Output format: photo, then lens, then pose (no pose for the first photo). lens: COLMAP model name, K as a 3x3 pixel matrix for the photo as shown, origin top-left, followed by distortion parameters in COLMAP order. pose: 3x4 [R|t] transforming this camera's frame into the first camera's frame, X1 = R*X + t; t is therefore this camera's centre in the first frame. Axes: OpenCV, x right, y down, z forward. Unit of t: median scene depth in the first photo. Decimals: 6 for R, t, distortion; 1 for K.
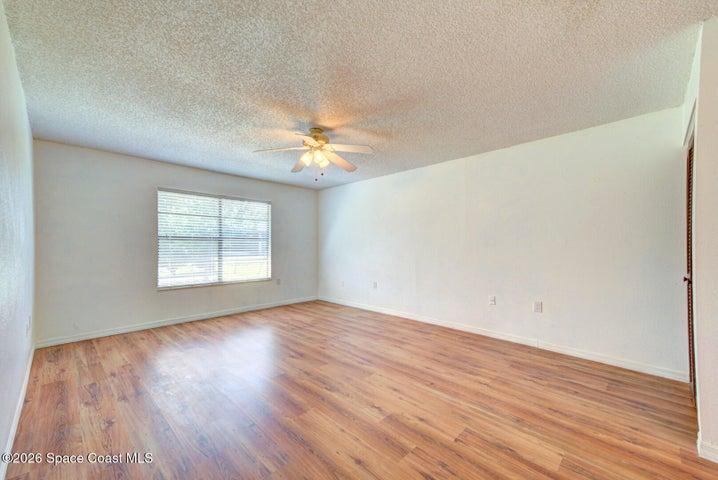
lens RADIAL K [[288.1, 0, 359.0], [0, 288.1, 240.0], [0, 0, 1]] dist [0.022742, 0.000119]
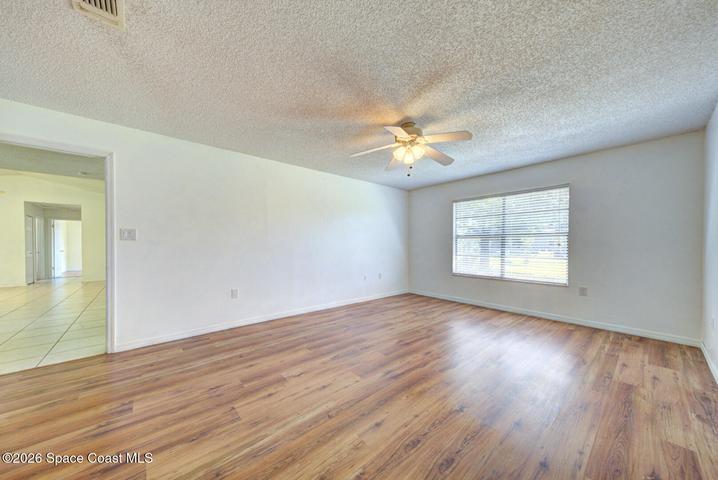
lens RADIAL K [[247.9, 0, 358.1], [0, 247.9, 246.5], [0, 0, 1]] dist [0.027837, -0.006748]
pose [[-0.084801, 0.013243, -0.996310, 0.822716], [0.027871, 0.999552, 0.010914, 0.018664], [0.996008, -0.026843, -0.085132, 1.016799]]
